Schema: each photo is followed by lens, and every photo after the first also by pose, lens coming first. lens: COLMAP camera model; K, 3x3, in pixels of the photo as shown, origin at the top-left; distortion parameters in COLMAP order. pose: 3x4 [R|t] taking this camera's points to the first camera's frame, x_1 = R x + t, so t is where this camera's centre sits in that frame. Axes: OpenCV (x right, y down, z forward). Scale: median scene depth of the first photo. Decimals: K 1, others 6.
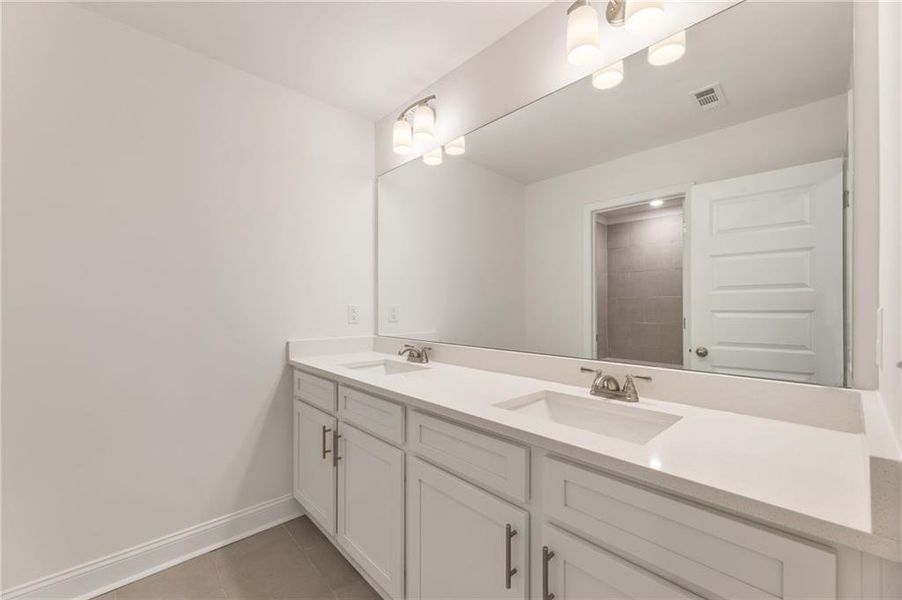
lens RADIAL K [[420.6, 0, 453.8], [0, 420.6, 303.7], [0, 0, 1]] dist [0.001434, 0.000221]
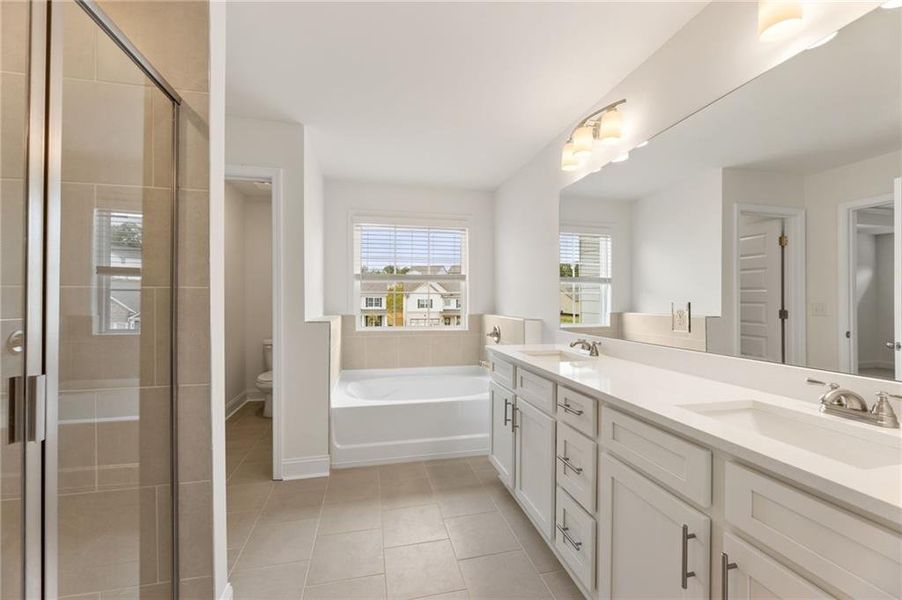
lens RADIAL K [[423.8, 0, 451.5], [0, 423.8, 297.6], [0, 0, 1]] dist [-0.000969, -0.000375]
pose [[0.877839, 0.003776, -0.478940, 0.114305], [-0.007736, 0.999950, -0.006295, -0.000266], [0.478893, 0.009231, 0.877825, -0.136521]]
